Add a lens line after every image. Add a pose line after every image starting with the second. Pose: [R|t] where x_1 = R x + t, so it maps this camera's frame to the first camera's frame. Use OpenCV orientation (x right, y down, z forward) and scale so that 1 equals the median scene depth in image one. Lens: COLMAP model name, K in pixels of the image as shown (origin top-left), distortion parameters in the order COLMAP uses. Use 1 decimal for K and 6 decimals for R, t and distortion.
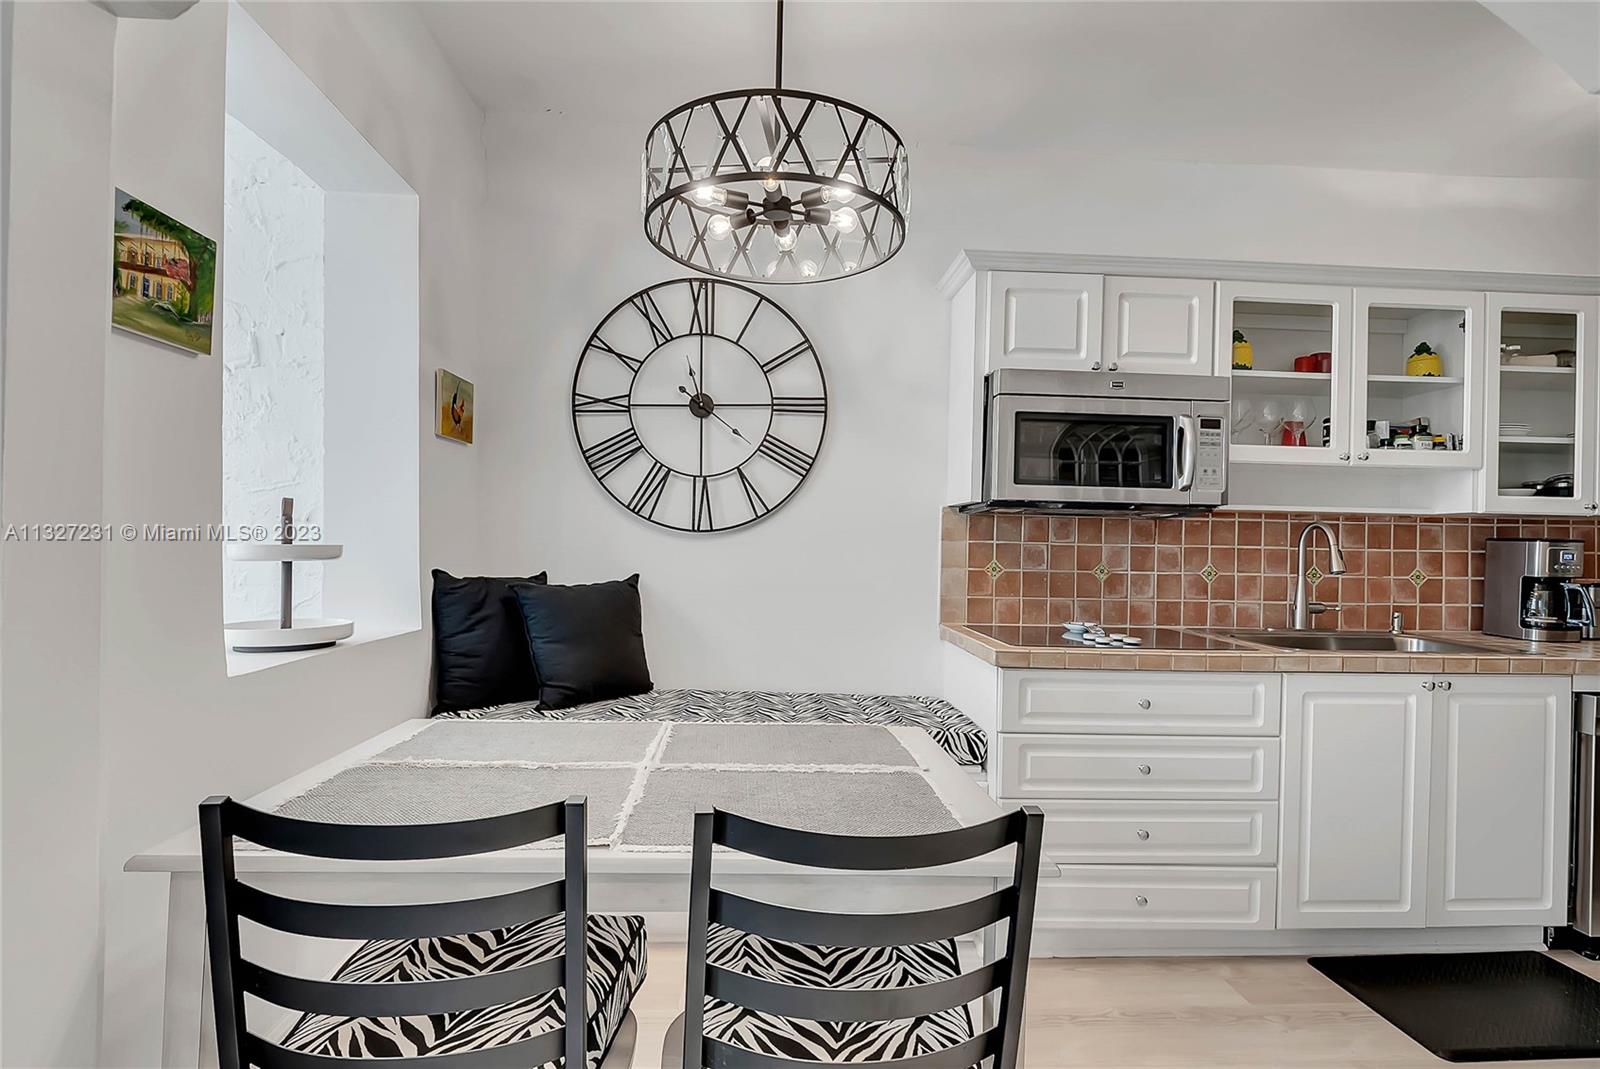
lens RADIAL K [[747.2, 0, 805.3], [0, 747.2, 543.8], [0, 0, 1]] dist [0.016907, -0.007417]
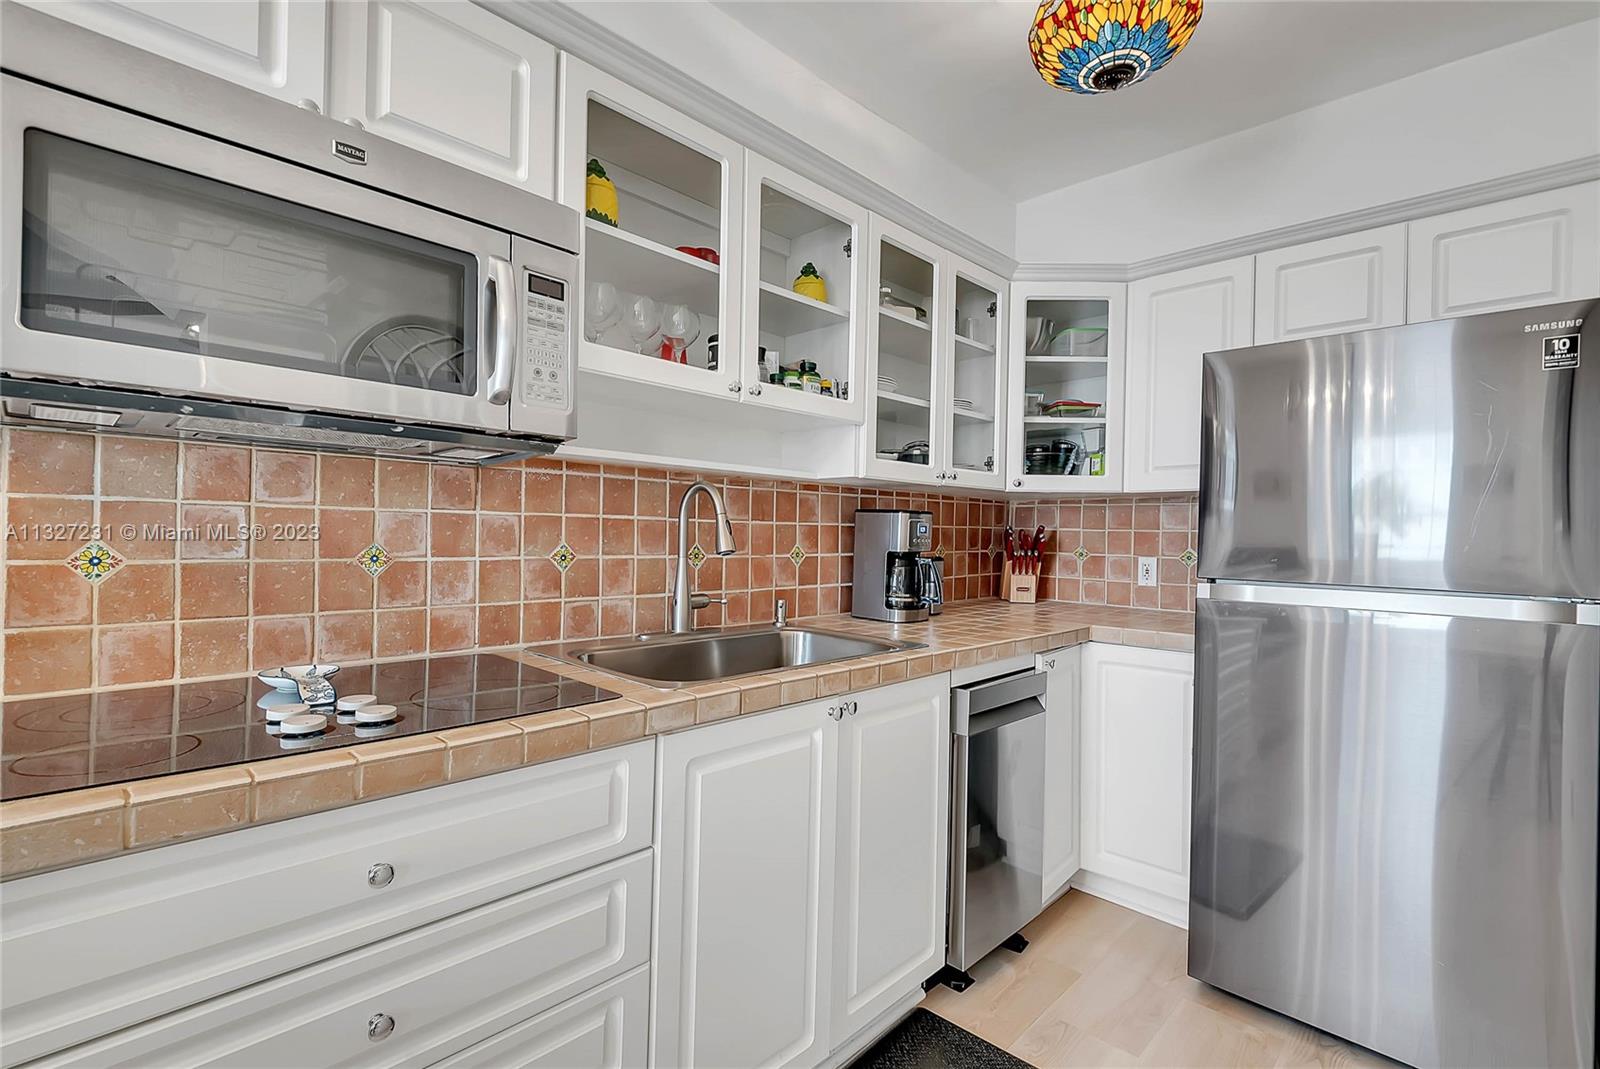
lens RADIAL K [[731.1, 0, 781.3], [0, 731.1, 537.7], [0, 0, 1]] dist [0.012224, -0.006851]
pose [[0.748164, -0.008555, 0.663458, 0.298845], [-0.005359, 0.999806, 0.018936, 0.011456], [-0.663492, -0.017723, 0.747974, 0.463901]]
